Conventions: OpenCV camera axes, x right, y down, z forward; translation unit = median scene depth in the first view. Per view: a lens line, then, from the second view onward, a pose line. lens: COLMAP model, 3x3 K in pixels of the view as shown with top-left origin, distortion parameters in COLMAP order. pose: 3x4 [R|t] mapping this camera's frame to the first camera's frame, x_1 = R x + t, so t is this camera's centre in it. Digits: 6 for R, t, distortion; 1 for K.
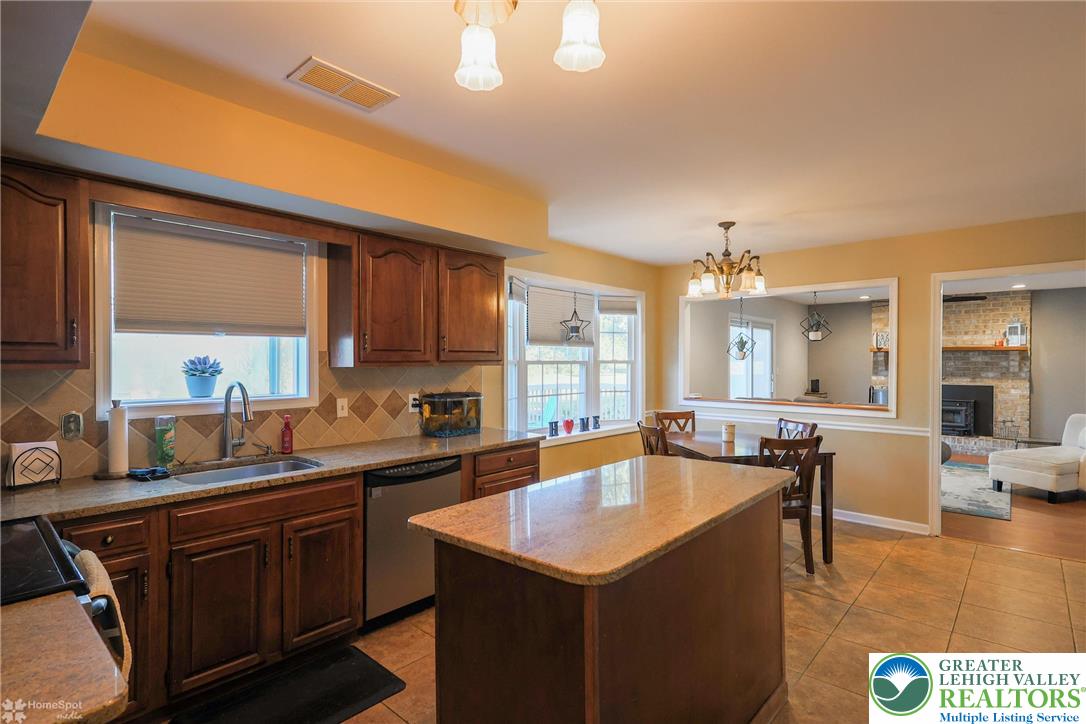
lens RADIAL K [[544.0, 0, 544.2], [0, 544.0, 363.9], [0, 0, 1]] dist [0.003042, -0.000859]
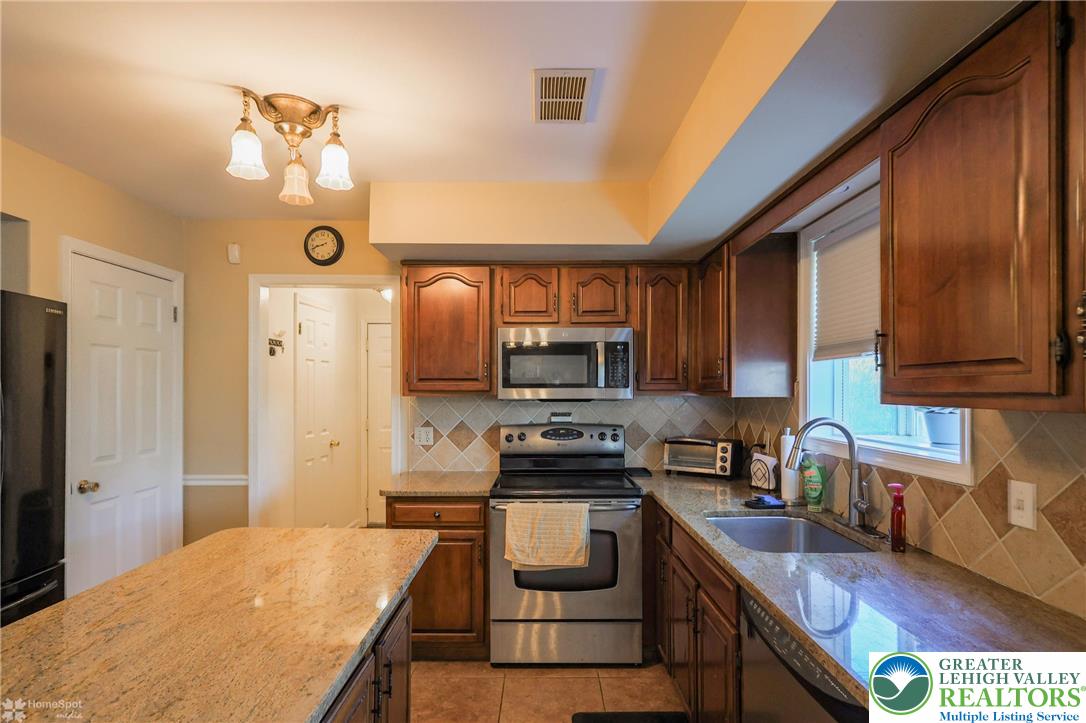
lens RADIAL K [[544.0, 0, 542.2], [0, 544.0, 388.0], [0, 0, 1]] dist [0.003042, -0.000859]
pose [[-0.747972, -0.002423, -0.663725, 0.113493], [-0.006240, 0.999975, 0.003382, -0.004867], [0.663700, 0.006671, -0.747969, 0.676976]]
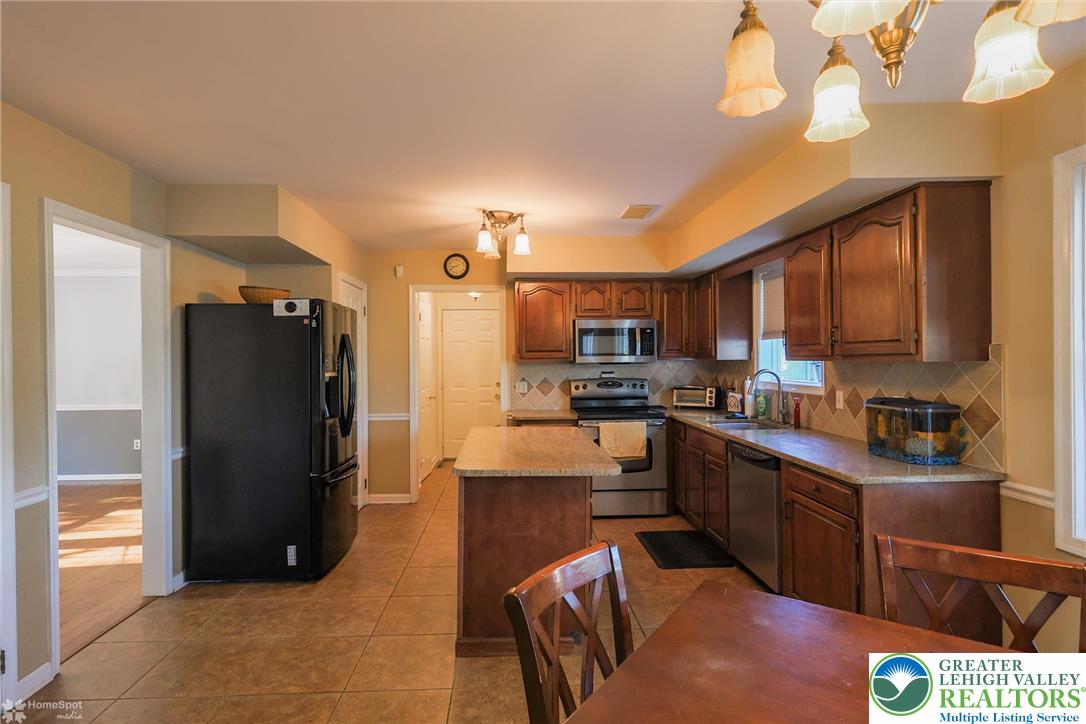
lens RADIAL K [[544.0, 0, 529.4], [0, 544.0, 359.5], [0, 0, 1]] dist [0.003042, -0.000859]
pose [[-0.720742, 0.007076, -0.693167, 0.493617], [0.002922, 0.999970, 0.007171, -0.004010], [0.693197, 0.003143, -0.720741, 0.849479]]
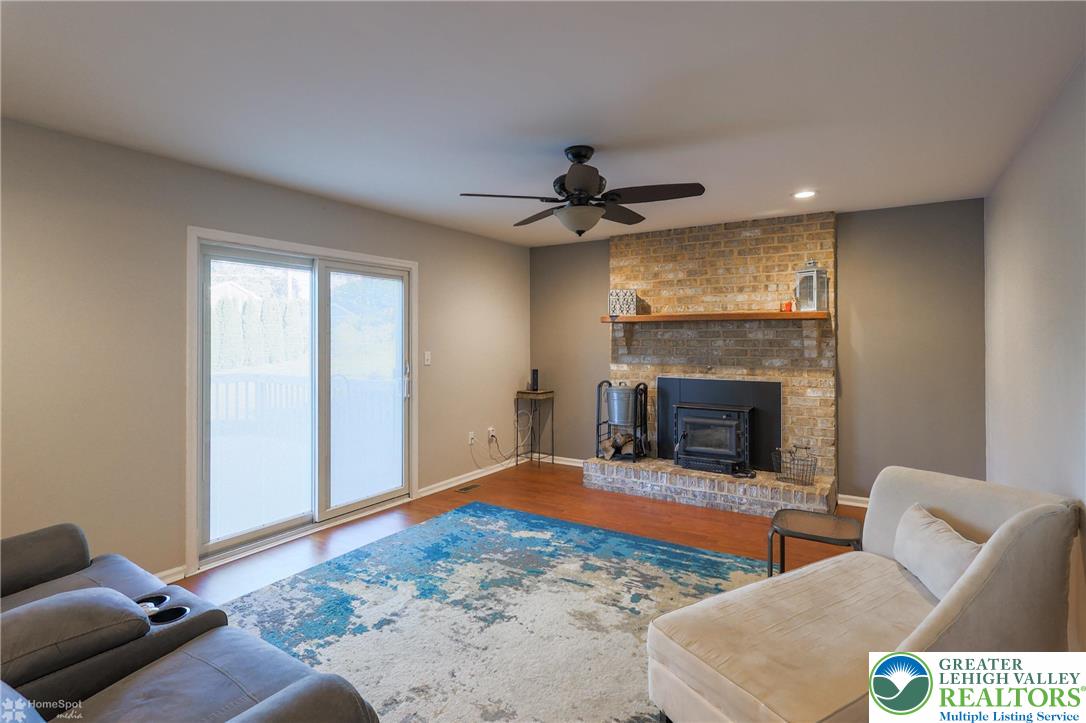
lens RADIAL K [[544.0, 0, 552.1], [0, 544.0, 333.1], [0, 0, 1]] dist [0.003042, -0.000859]
pose [[0.985932, 0.000154, 0.167149, 0.793042], [0.002858, 0.999838, -0.017777, -0.002524], [-0.167124, 0.018004, 0.985771, 0.771450]]
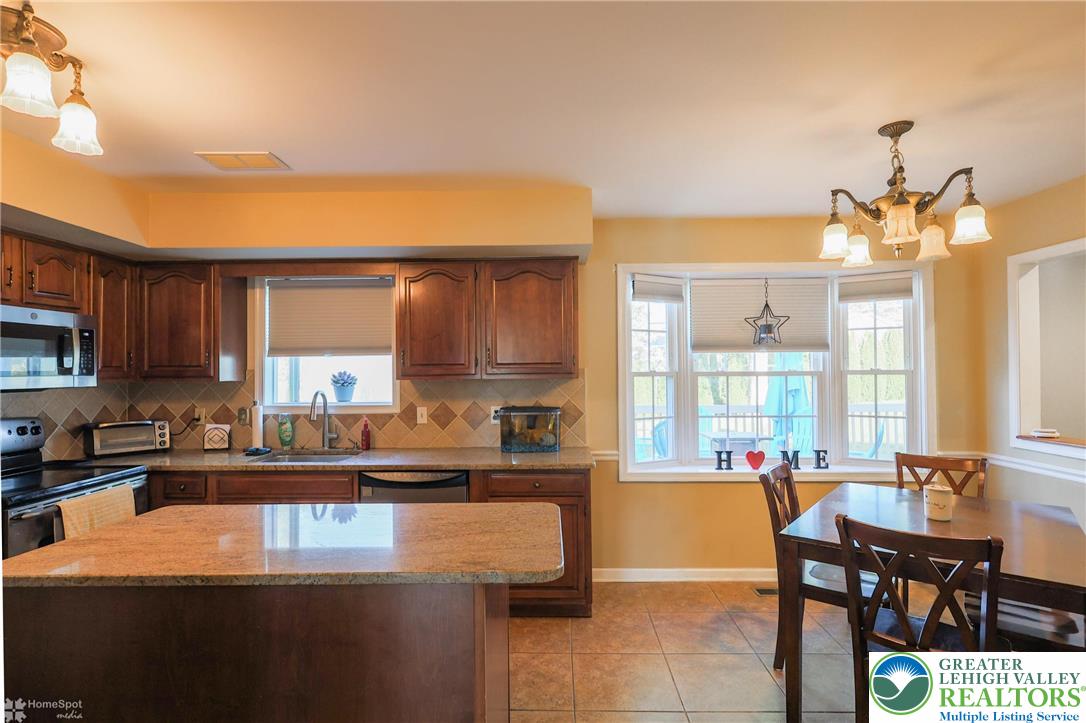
lens RADIAL K [[544.0, 0, 544.6], [0, 544.0, 364.0], [0, 0, 1]] dist [0.003042, -0.000859]
pose [[0.646289, -0.016286, -0.762919, 0.422060], [0.003407, 0.999824, -0.018458, -0.003440], [0.763085, 0.009330, 0.646231, 0.291031]]
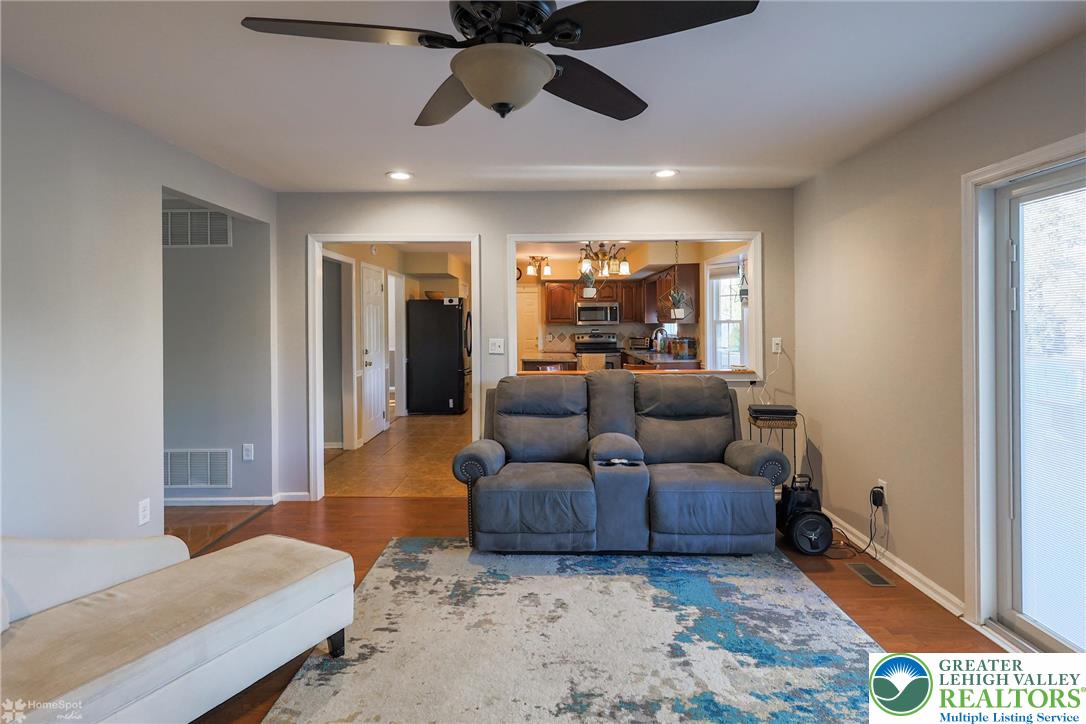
lens RADIAL K [[544.0, 0, 542.9], [0, 544.0, 330.1], [0, 0, 1]] dist [0.003042, -0.000859]
pose [[-0.756537, 0.014508, -0.653790, 1.090002], [0.001910, 0.999799, 0.019976, -0.010289], [0.653948, 0.013864, -0.756413, 1.564690]]
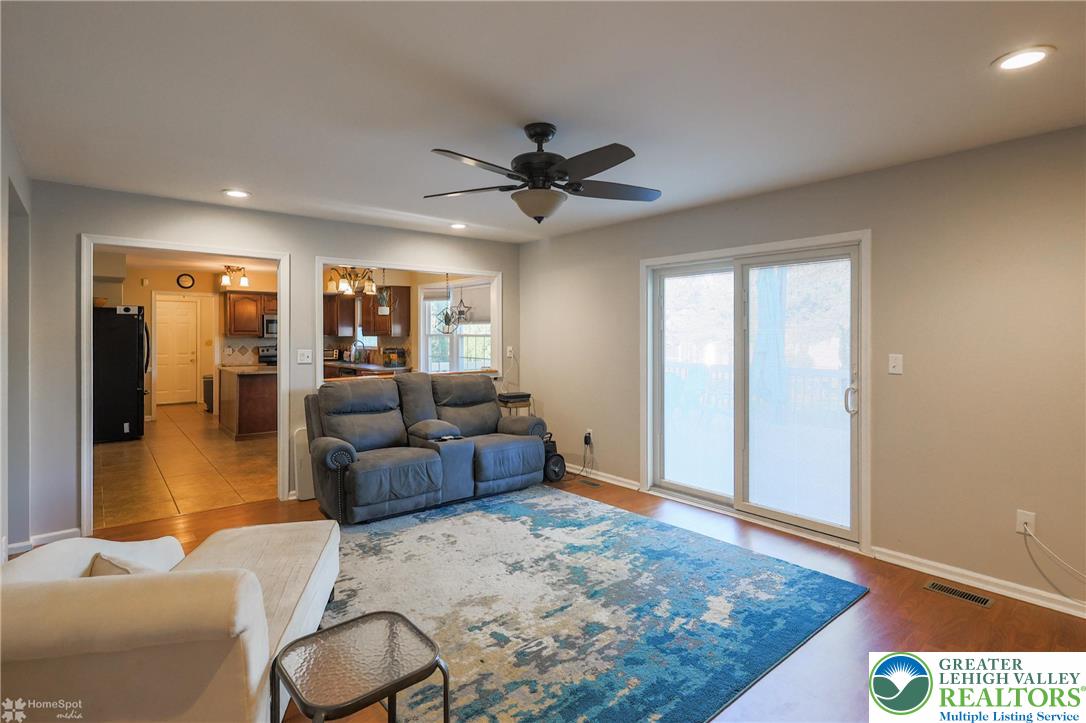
lens RADIAL K [[544.0, 0, 529.9], [0, 544.0, 335.0], [0, 0, 1]] dist [0.003042, -0.000859]
pose [[-0.169361, 0.001396, -0.985553, 1.439575], [-0.006171, 0.999978, 0.002477, -0.009409], [0.985535, 0.006501, -0.169349, 1.416392]]
